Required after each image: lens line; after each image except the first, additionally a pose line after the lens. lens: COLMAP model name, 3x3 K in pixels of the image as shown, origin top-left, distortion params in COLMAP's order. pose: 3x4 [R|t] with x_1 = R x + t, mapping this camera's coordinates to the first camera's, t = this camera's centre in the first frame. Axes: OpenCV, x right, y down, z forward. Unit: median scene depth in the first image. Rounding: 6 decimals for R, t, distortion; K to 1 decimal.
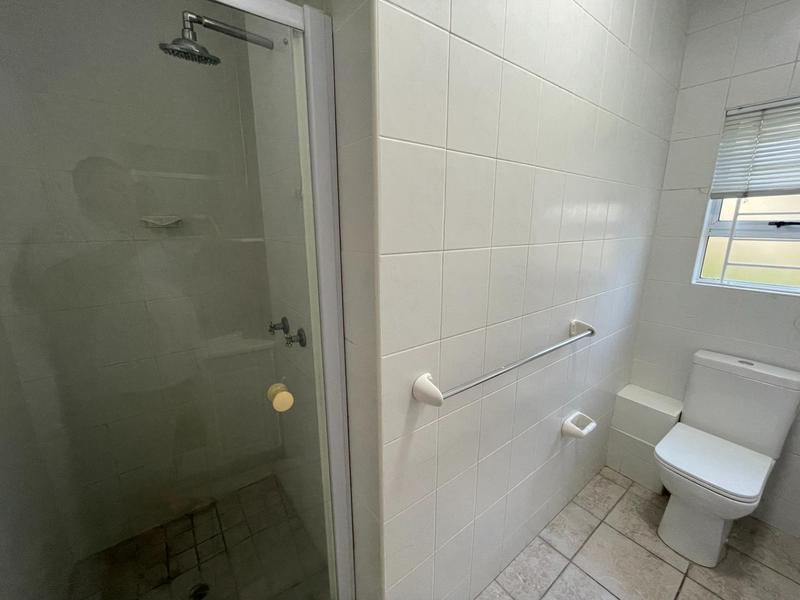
lens RADIAL K [[326.0, 0, 400.9], [0, 326.0, 300.5], [0, 0, 1]] dist [-0.003235, 0.000380]
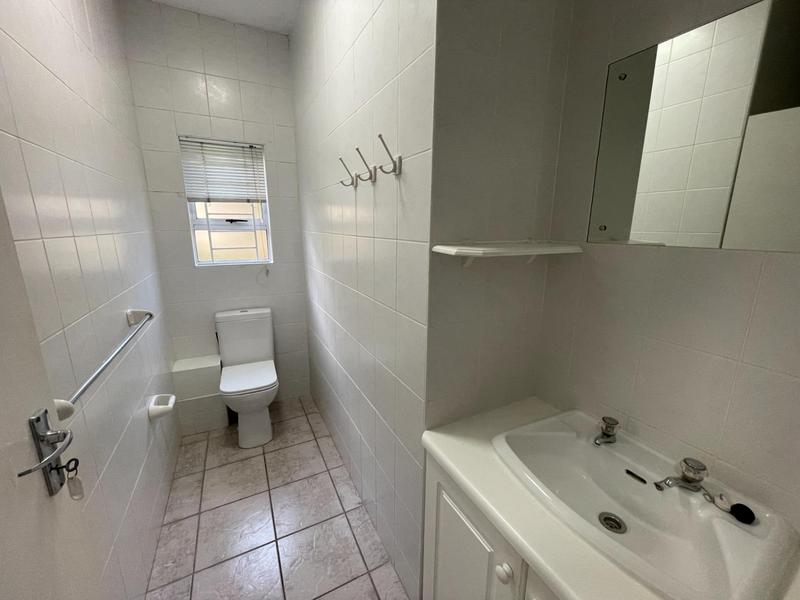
lens RADIAL K [[326.0, 0, 402.1], [0, 326.0, 298.3], [0, 0, 1]] dist [-0.003235, 0.000380]
pose [[0.180030, -0.214174, 0.960062, -0.263660], [0.221246, 0.959817, 0.172631, 0.032588], [-0.958457, 0.181331, 0.220181, -0.066542]]
